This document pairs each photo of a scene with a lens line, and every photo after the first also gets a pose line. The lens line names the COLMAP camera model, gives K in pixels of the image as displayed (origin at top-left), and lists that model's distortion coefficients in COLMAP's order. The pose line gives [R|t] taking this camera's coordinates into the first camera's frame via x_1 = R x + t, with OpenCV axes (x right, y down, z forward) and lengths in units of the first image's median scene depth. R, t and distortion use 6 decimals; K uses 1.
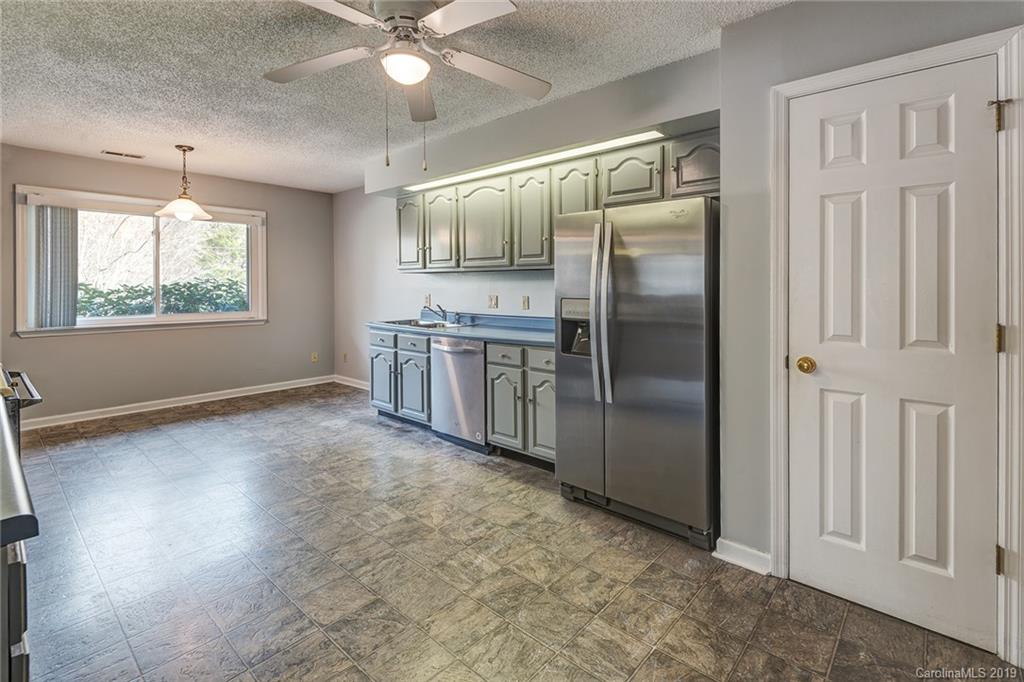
lens RADIAL K [[478.7, 0, 517.9], [0, 478.7, 288.6], [0, 0, 1]] dist [0.028572, -0.018338]
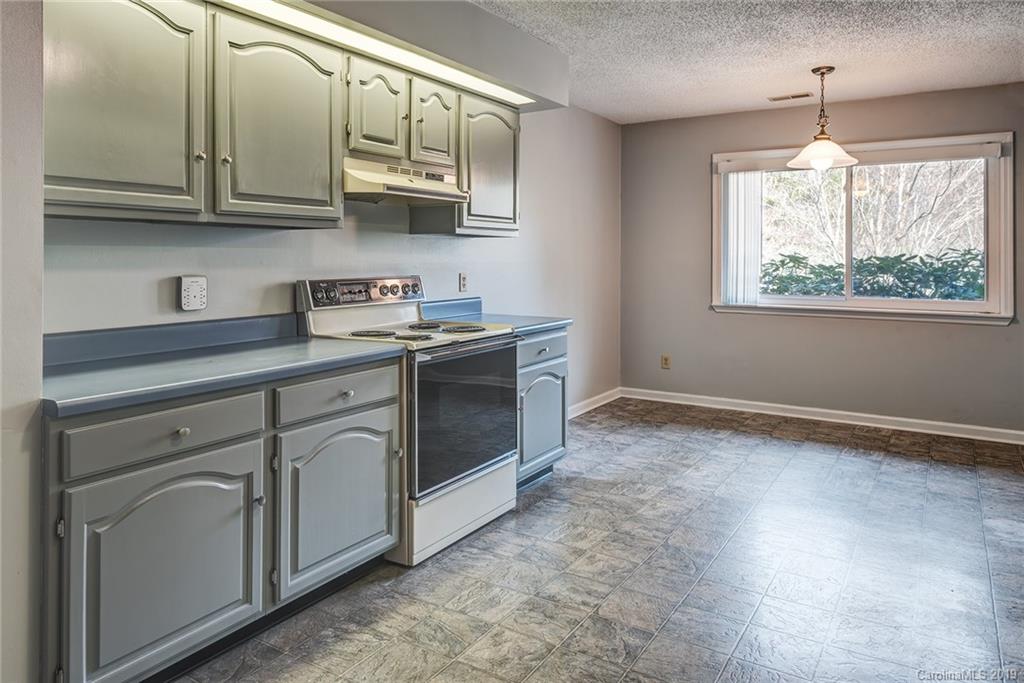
lens RADIAL K [[686.0, 0, 516.2], [0, 686.0, 257.6], [0, 0, 1]] dist [0.022550, -0.005303]
pose [[0.168745, 0.000417, -0.985660, 0.264644], [-0.009888, 0.999950, -0.001270, -0.001776], [0.985610, 0.009960, 0.168741, 0.374630]]
